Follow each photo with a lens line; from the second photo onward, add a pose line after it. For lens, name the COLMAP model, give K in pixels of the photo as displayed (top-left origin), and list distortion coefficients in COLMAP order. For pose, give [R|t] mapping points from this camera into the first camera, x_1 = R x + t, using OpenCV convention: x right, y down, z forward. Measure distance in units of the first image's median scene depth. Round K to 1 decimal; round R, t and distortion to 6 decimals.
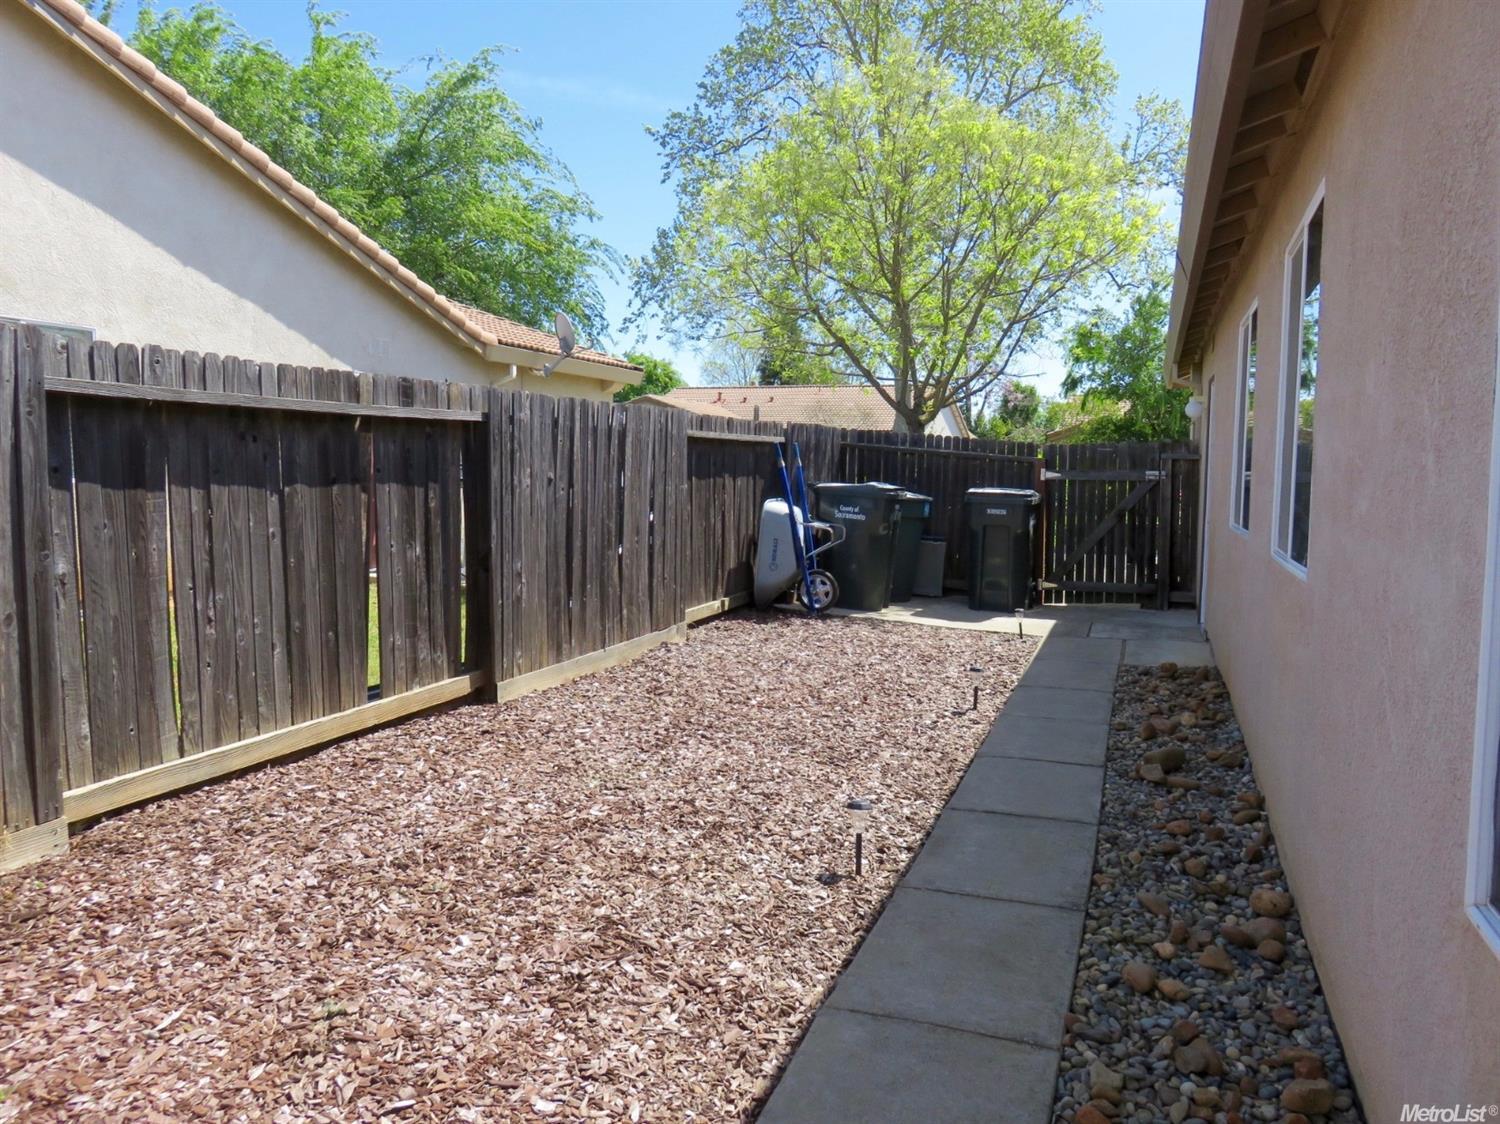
lens RADIAL K [[1125.0, 0, 750.0], [0, 1125.0, 562.0], [0, 0, 1]] dist [-0.043164, 0.005406]
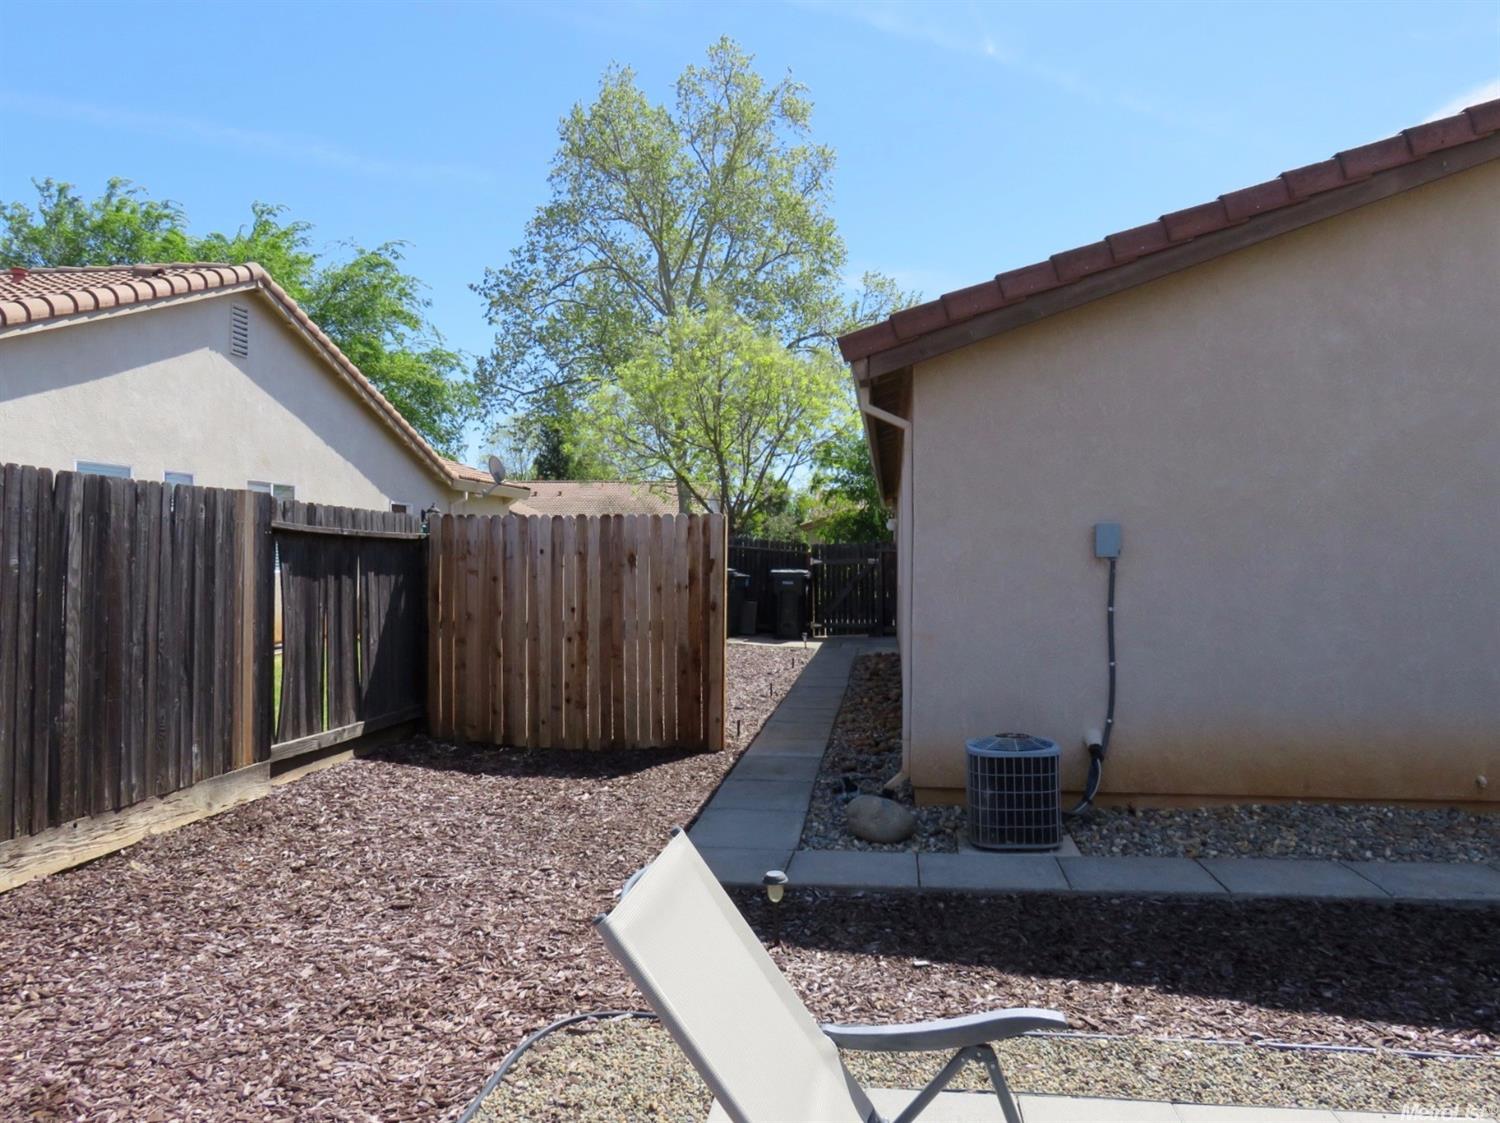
lens RADIAL K [[1111.3, 0, 750.0], [0, 1111.3, 561.5], [0, 0, 1]] dist [-0.081815, 0.088398]
pose [[0.976355, -0.011965, 0.215844, -0.222536], [0.028243, 0.996969, -0.072493, 0.048189], [-0.214322, 0.076875, 0.973733, -0.716288]]
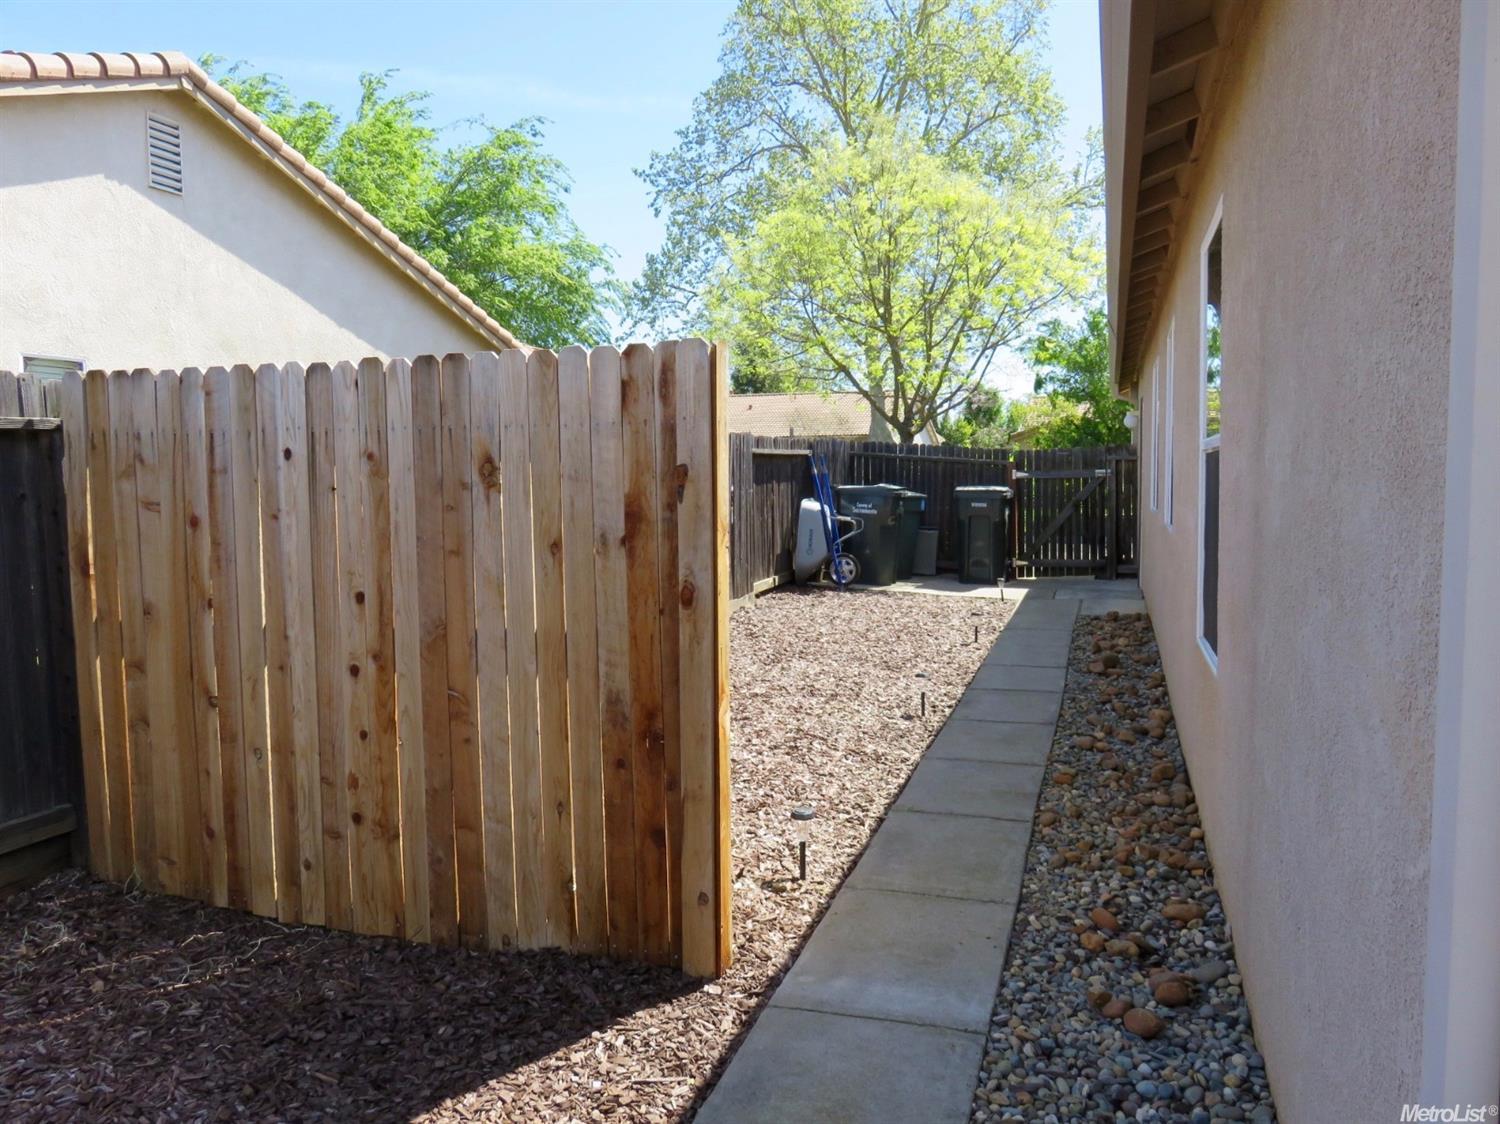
lens RADIAL K [[1111.3, 0, 750.0], [0, 1111.3, 562.0], [0, 0, 1]] dist [-0.081815, 0.088398]
pose [[0.999289, -0.026940, 0.026375, -0.074251], [0.027011, 0.999632, -0.002342, 0.015723], [-0.026302, 0.003053, 0.999649, -0.243891]]
